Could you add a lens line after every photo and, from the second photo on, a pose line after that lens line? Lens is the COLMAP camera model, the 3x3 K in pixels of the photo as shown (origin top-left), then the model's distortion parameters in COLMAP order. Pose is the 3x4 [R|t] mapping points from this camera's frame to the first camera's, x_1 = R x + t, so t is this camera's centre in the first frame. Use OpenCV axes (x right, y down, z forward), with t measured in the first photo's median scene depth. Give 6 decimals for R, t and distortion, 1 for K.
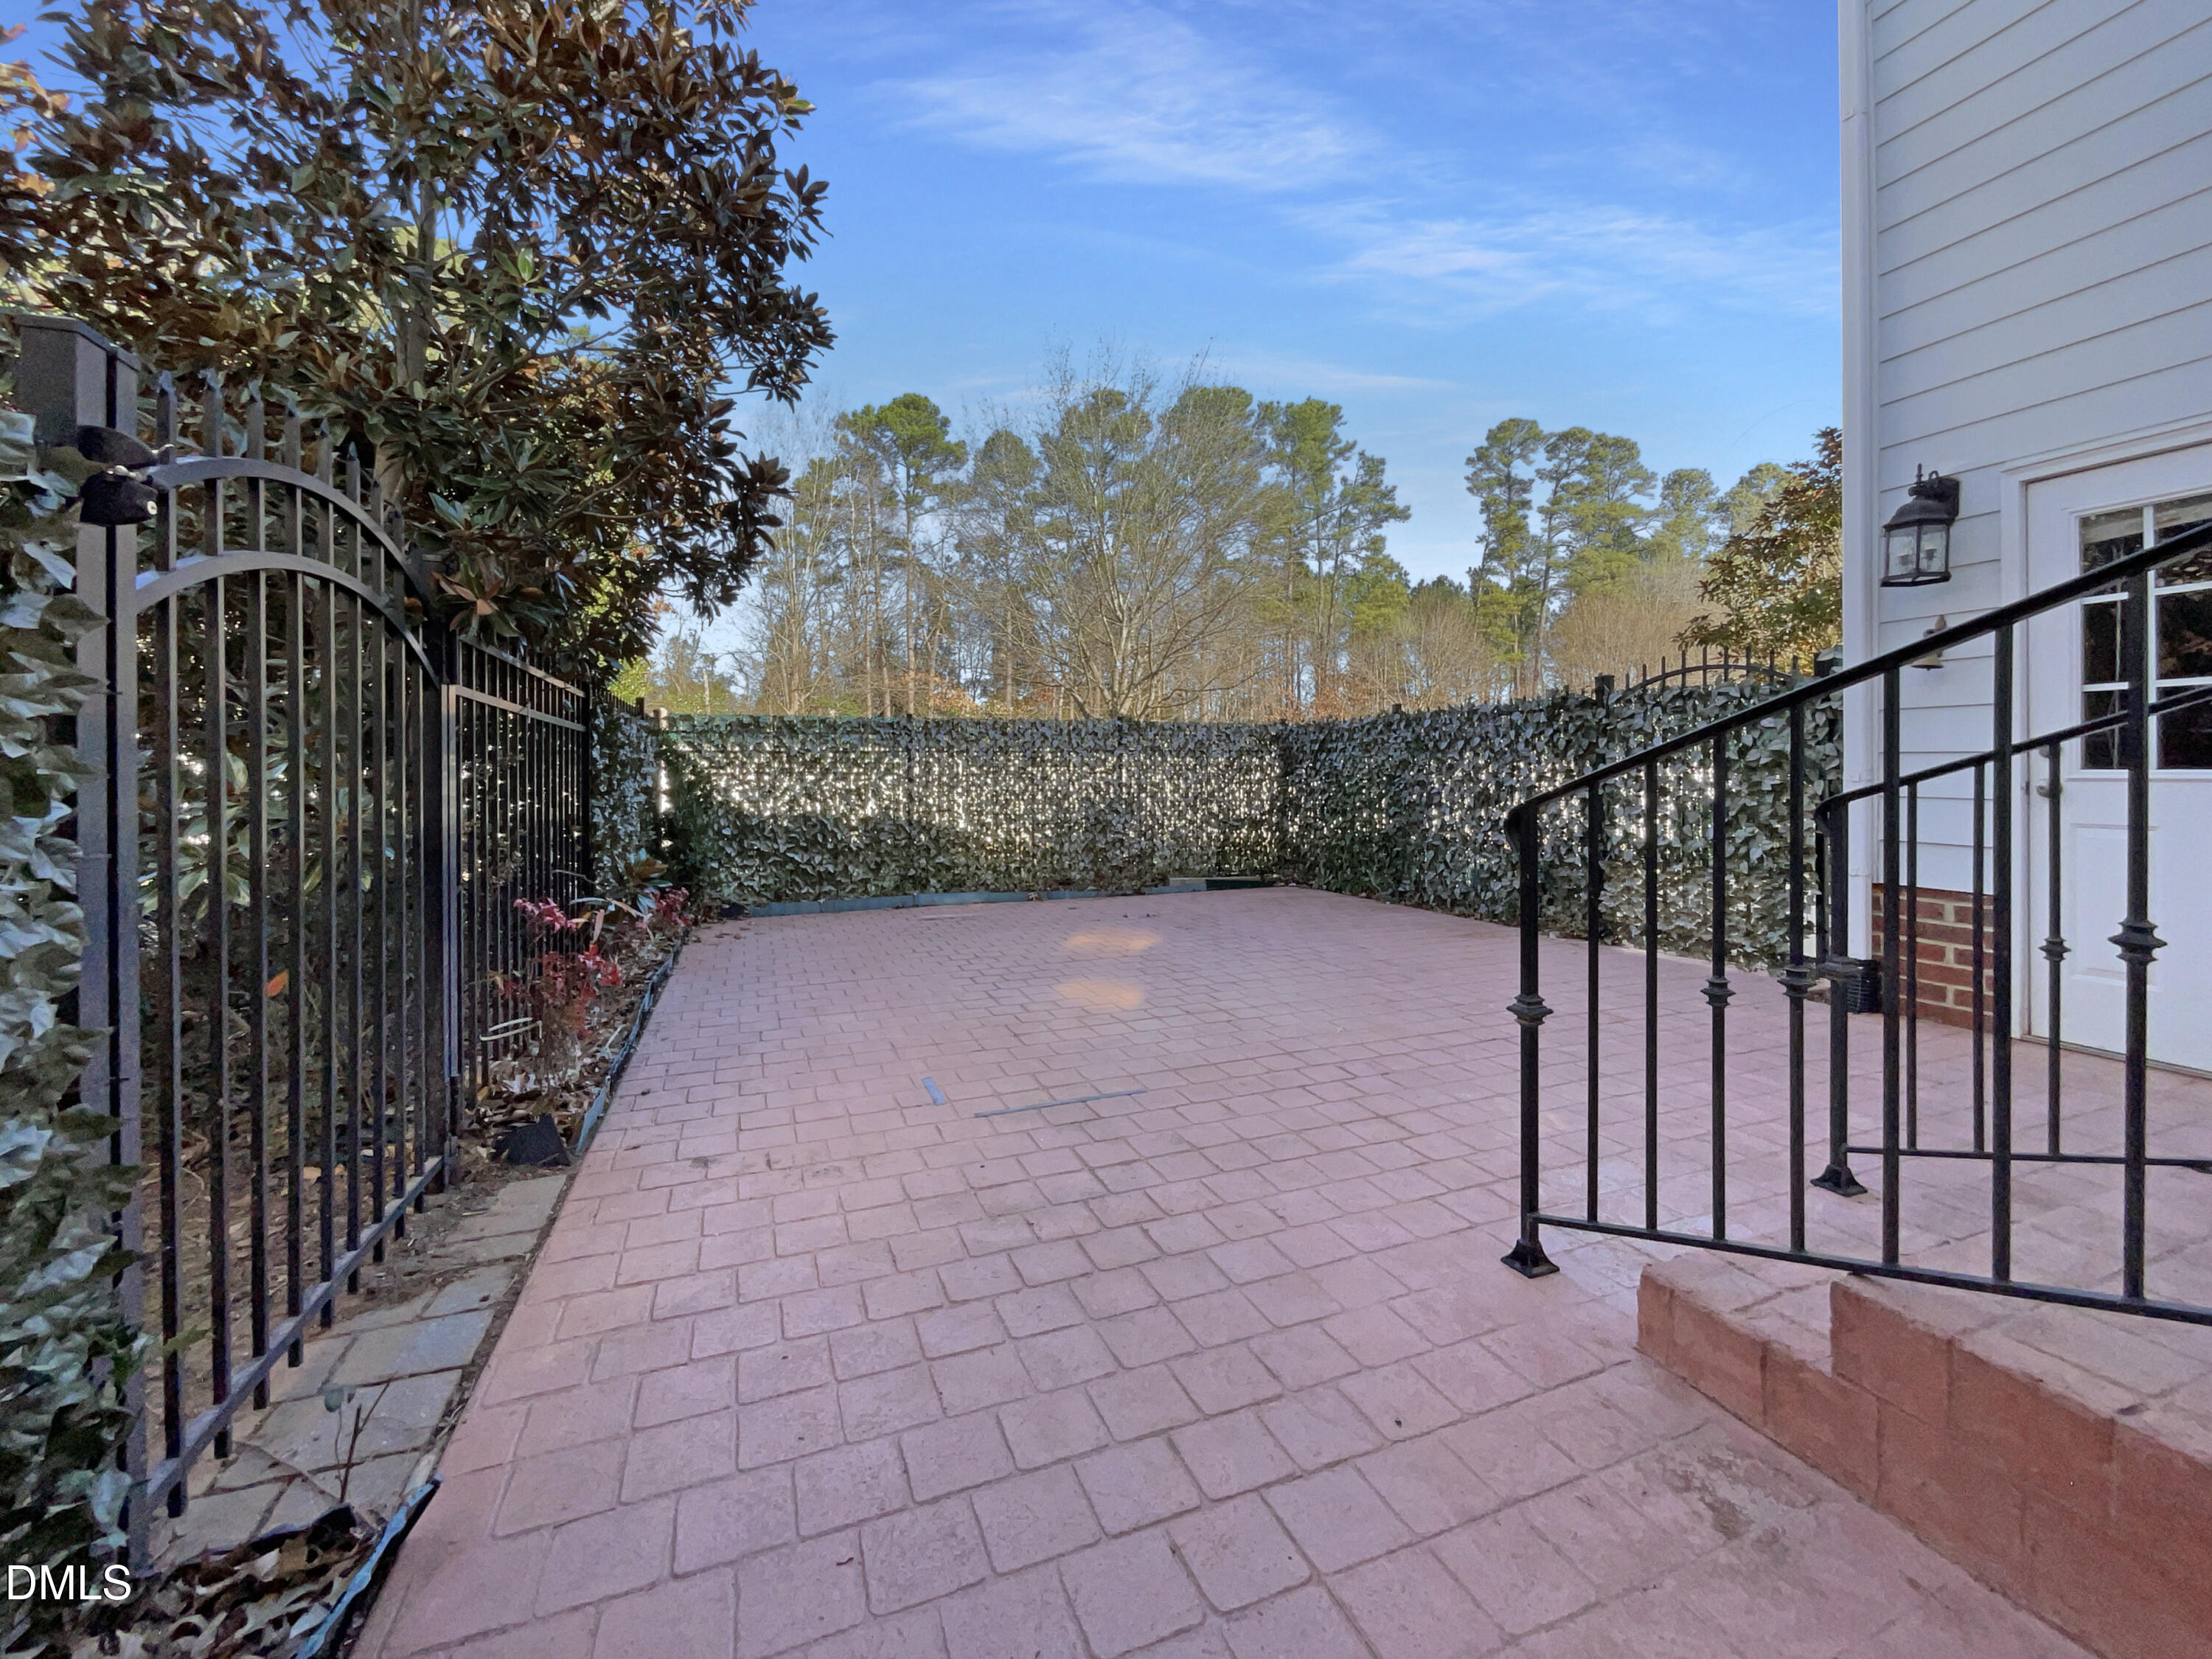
lens RADIAL K [[895.8, 0, 1101.7], [0, 895.8, 768.7], [0, 0, 1]] dist [0.000035, 0.000010]
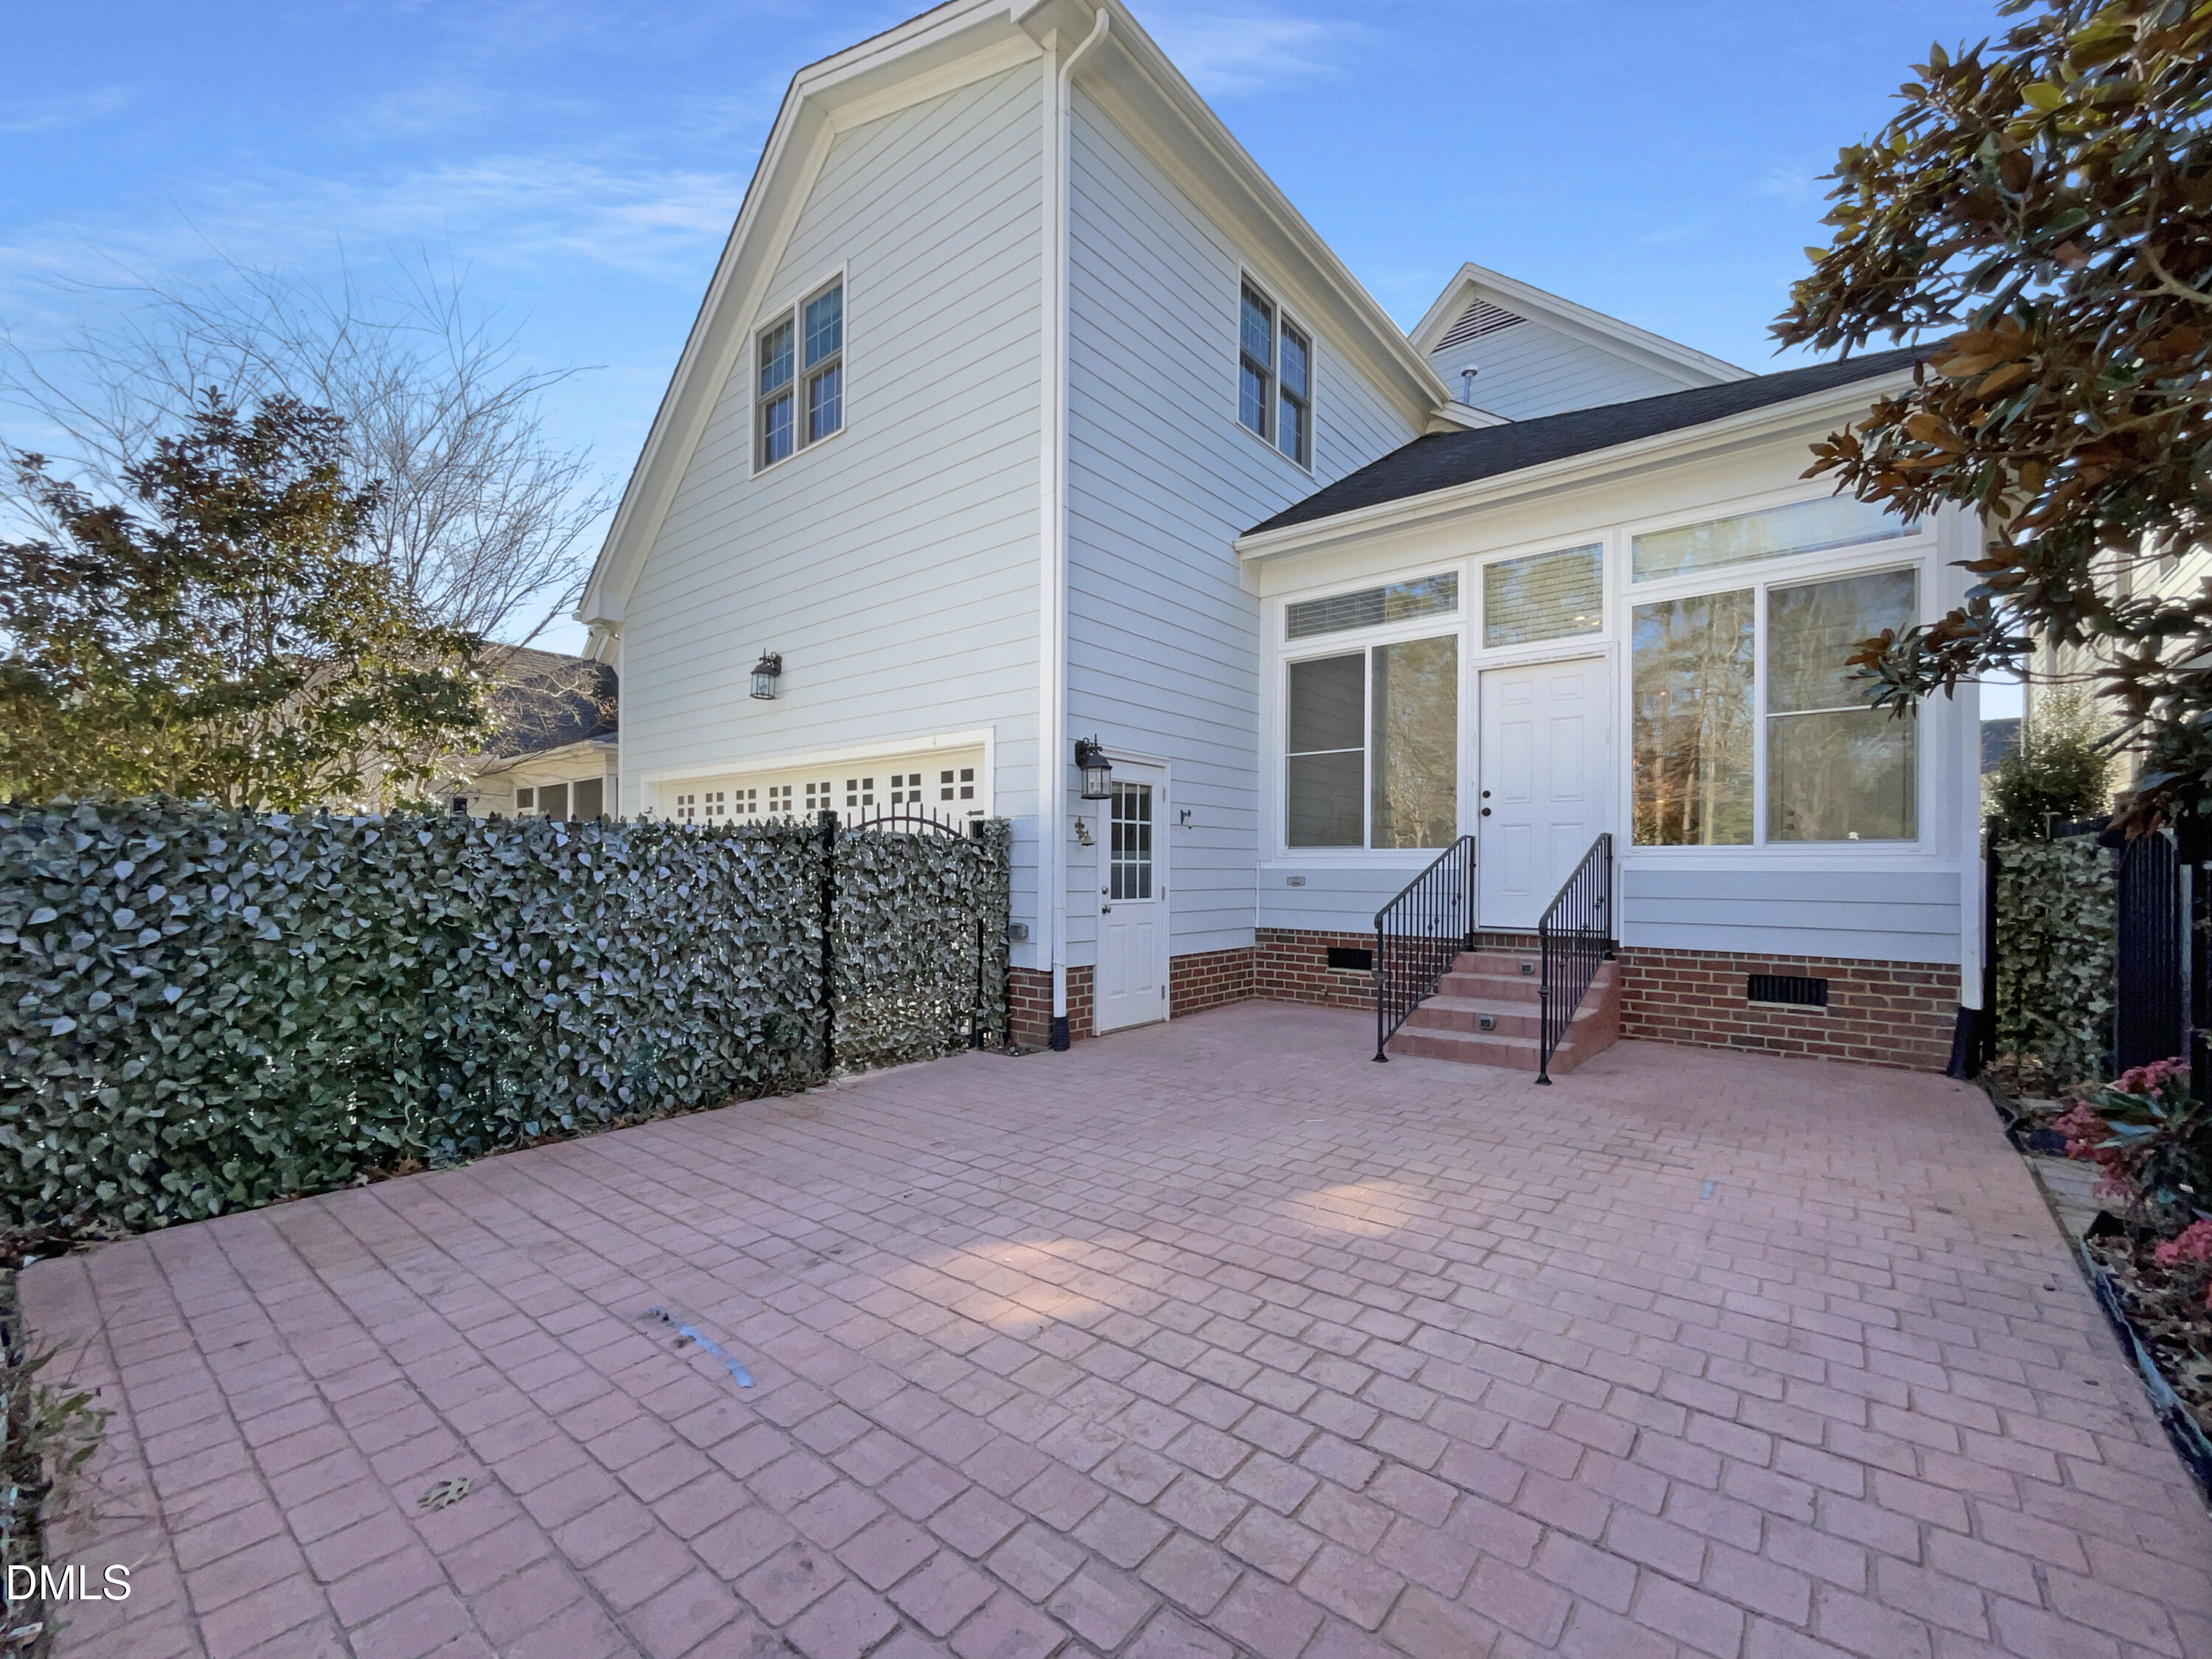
lens RADIAL K [[914.3, 0, 1104.1], [0, 914.3, 876.5], [0, 0, 1]] dist [0.000438, 0.000091]
pose [[-0.500056, 0.004953, 0.865979, -0.837251], [0.001992, 0.999988, -0.004569, -0.049746], [-0.865991, -0.000560, -0.500059, 2.299439]]
